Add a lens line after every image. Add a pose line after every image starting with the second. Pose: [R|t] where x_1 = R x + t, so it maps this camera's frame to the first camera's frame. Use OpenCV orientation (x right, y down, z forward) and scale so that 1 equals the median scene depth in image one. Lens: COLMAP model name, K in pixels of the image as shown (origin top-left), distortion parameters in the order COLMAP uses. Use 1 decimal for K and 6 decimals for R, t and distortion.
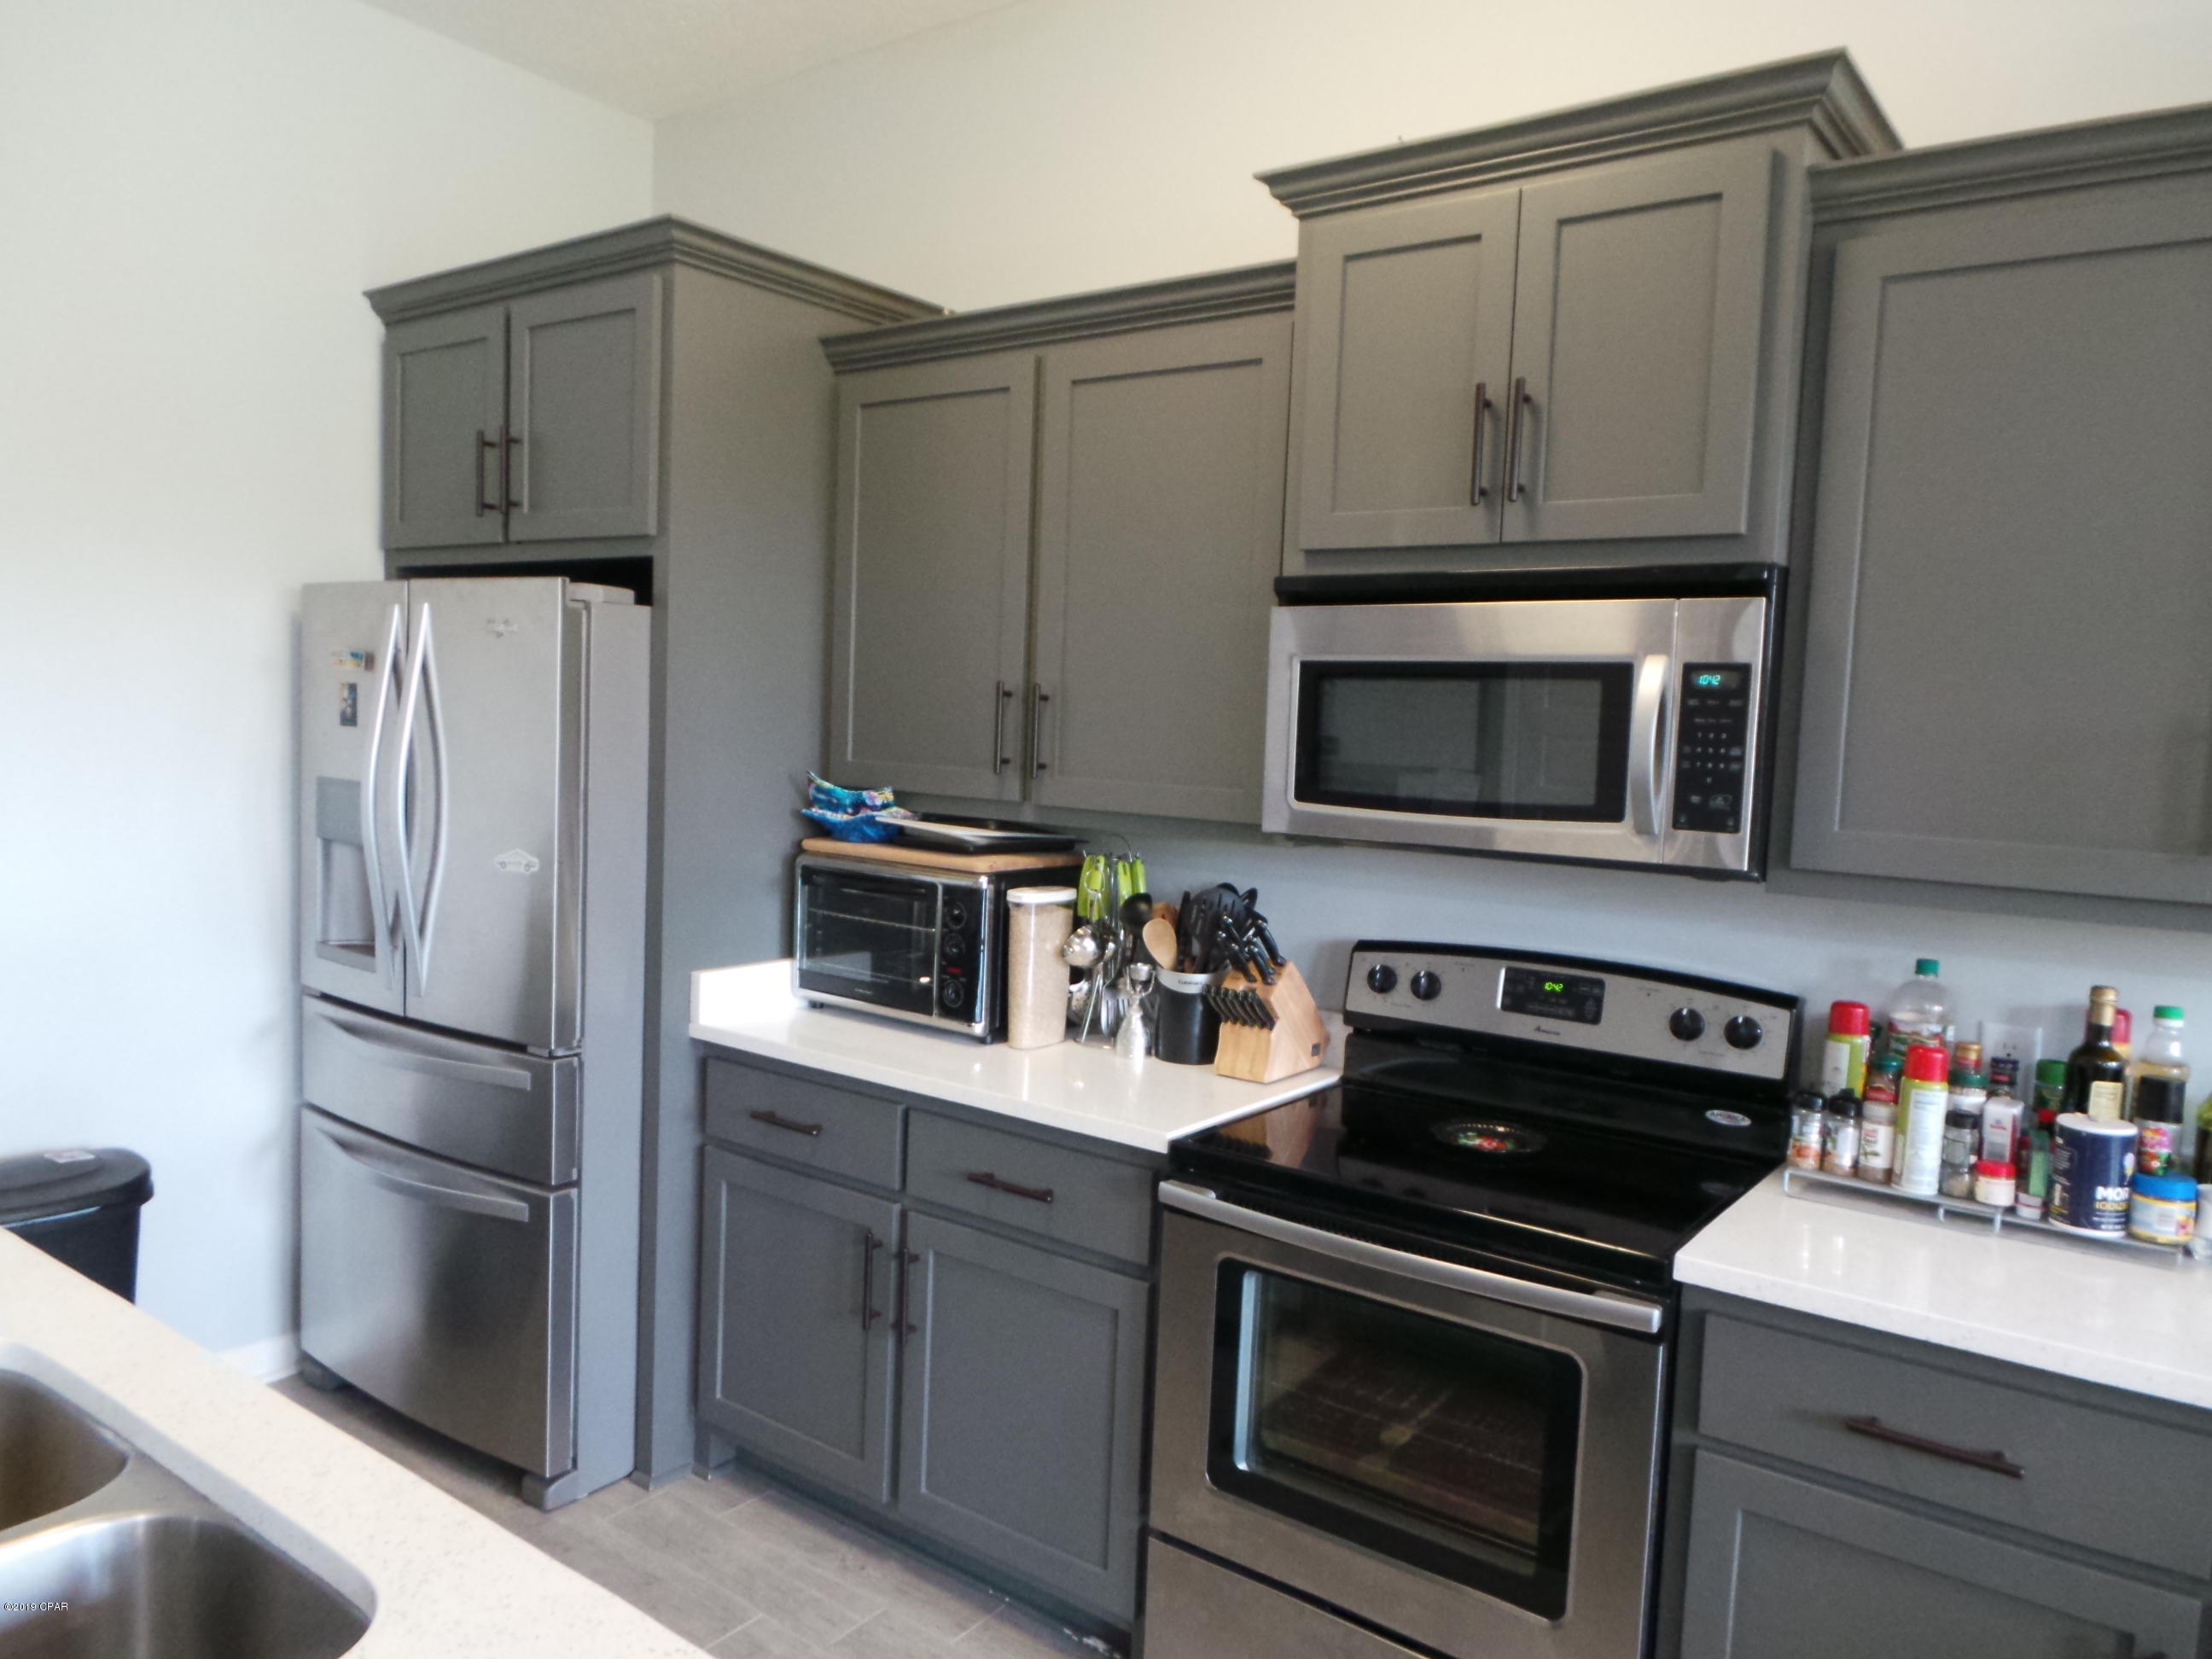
lens RADIAL K [[1543.8, 0, 1106.0], [0, 1543.8, 829.5], [0, 0, 1]] dist [-0.000027, 0.000066]
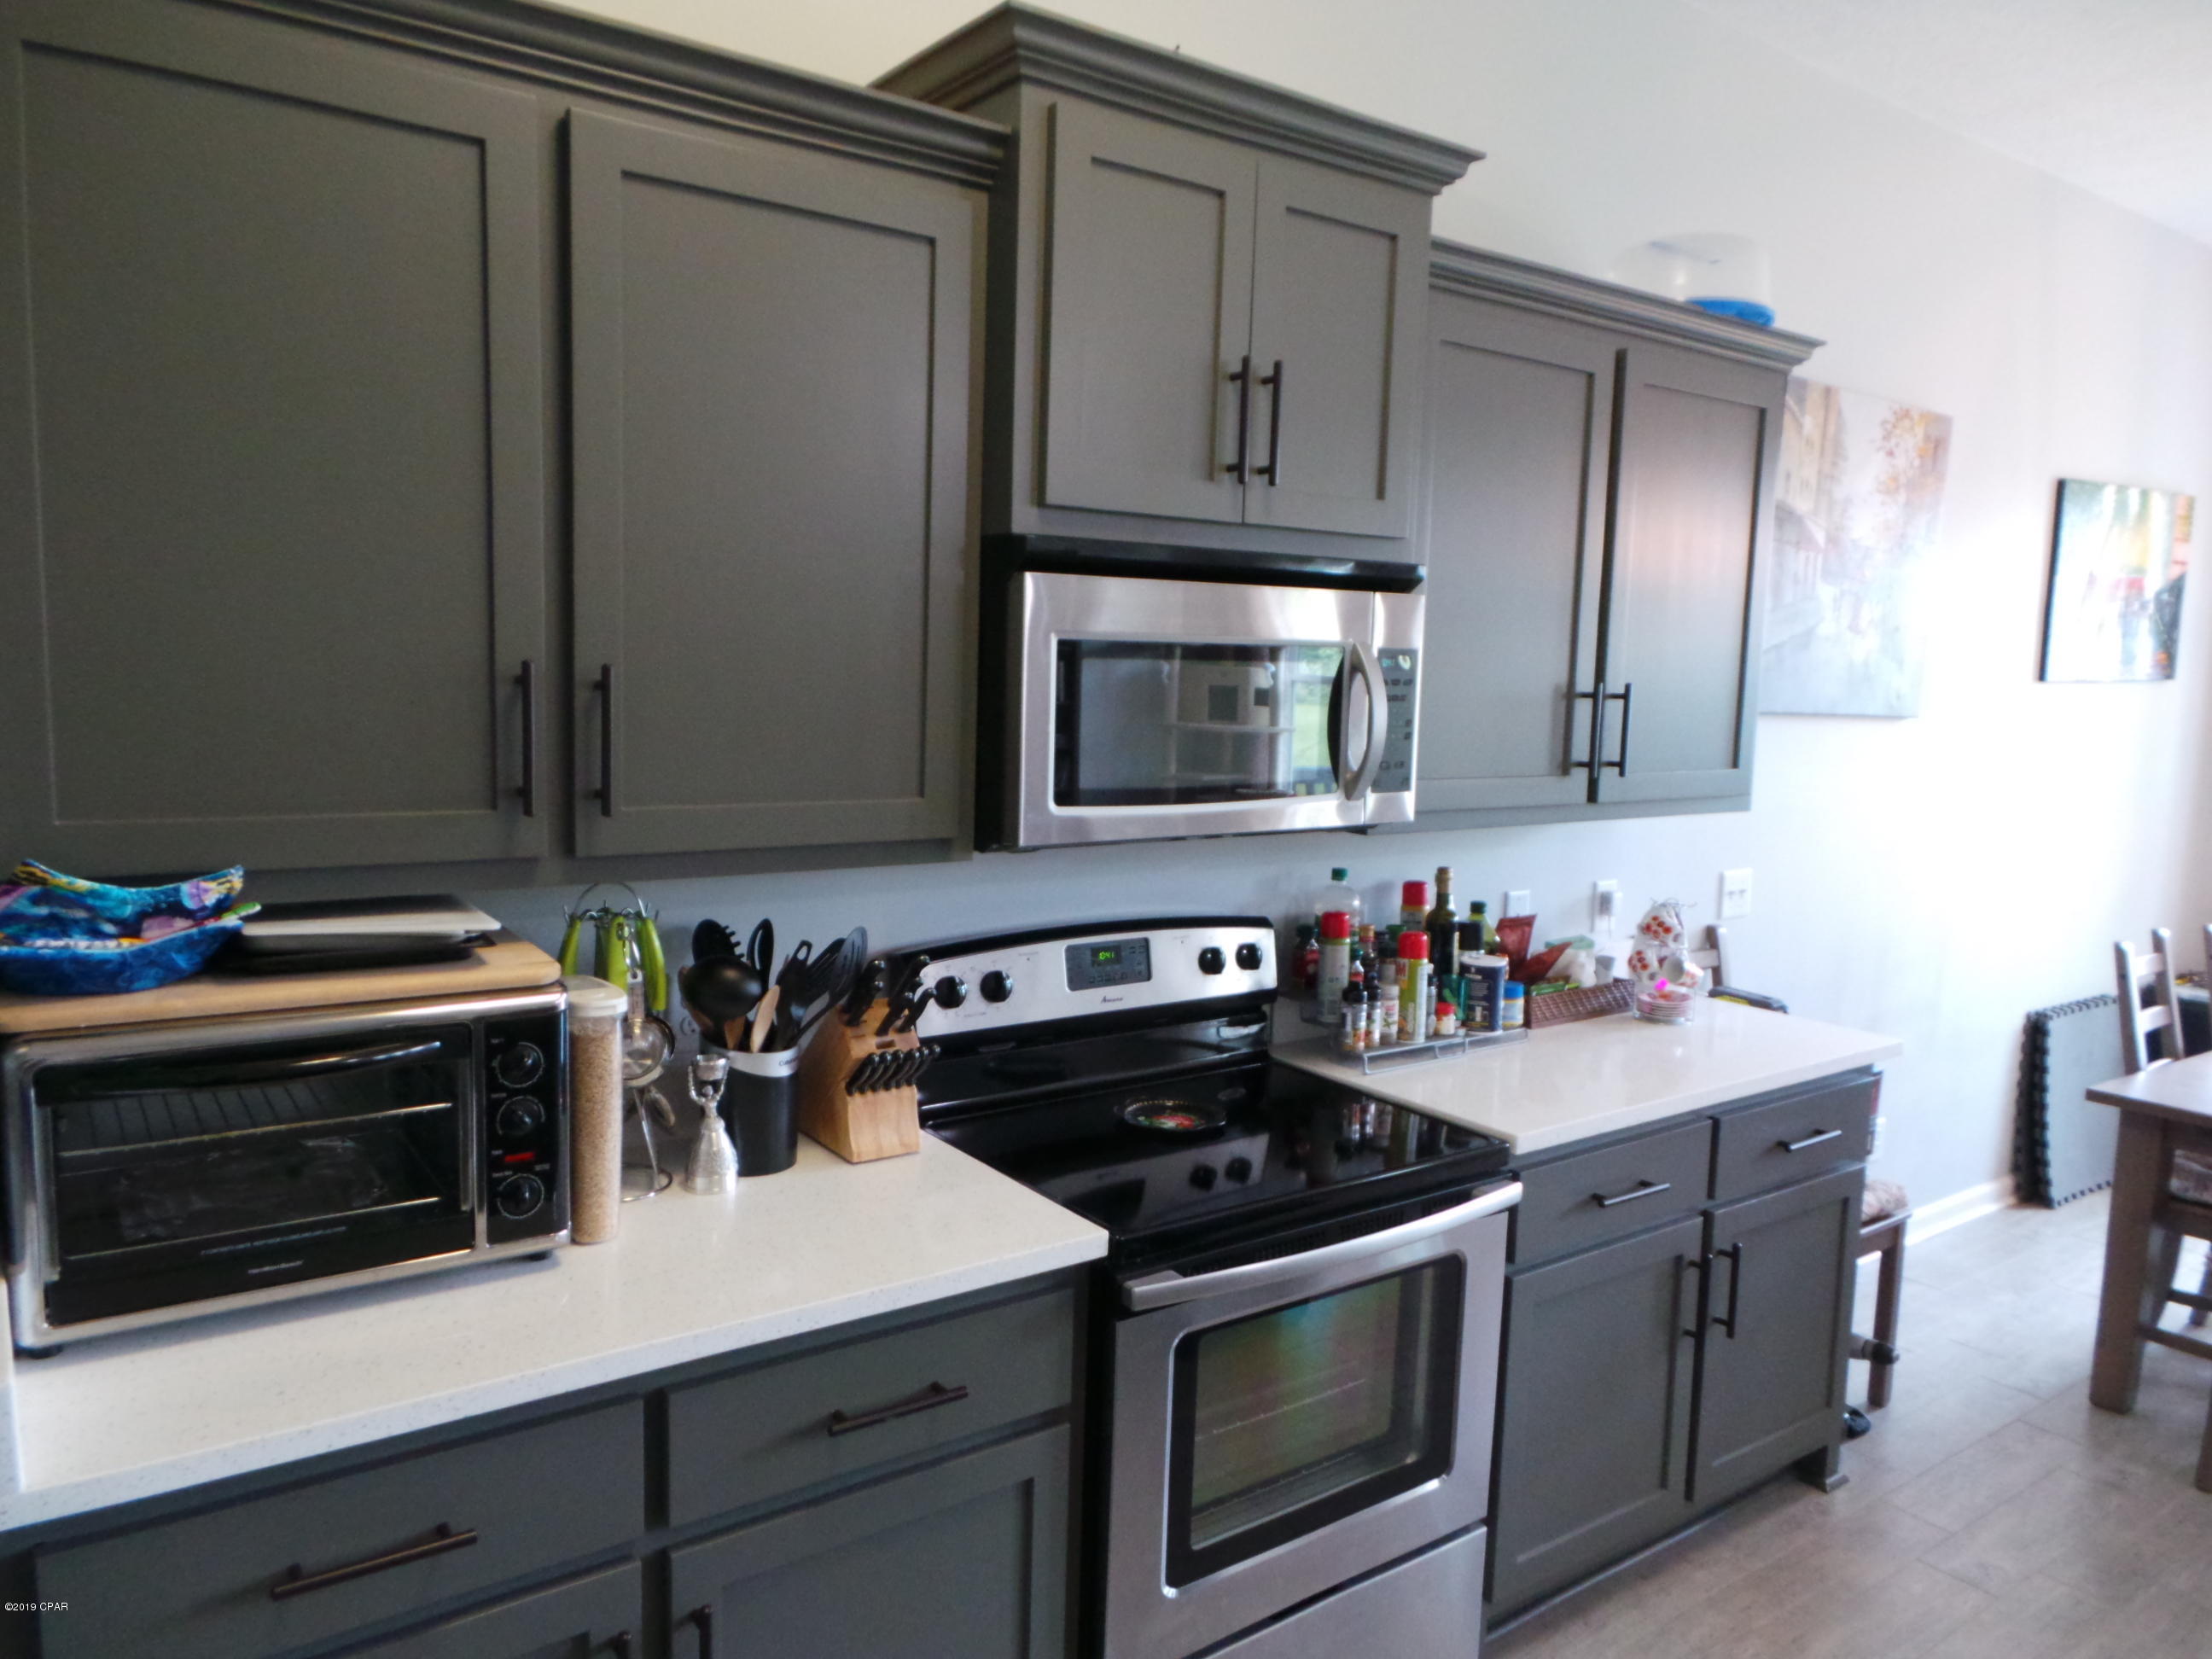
lens RADIAL K [[1531.0, 0, 1112.4], [0, 1531.0, 833.1], [0, 0, 1]] dist [0.002445, 0.005176]
pose [[0.301705, -0.145142, 0.942289, -0.574752], [0.048714, 0.989400, 0.136801, -0.101782], [-0.952156, 0.004629, 0.305578, 0.622425]]
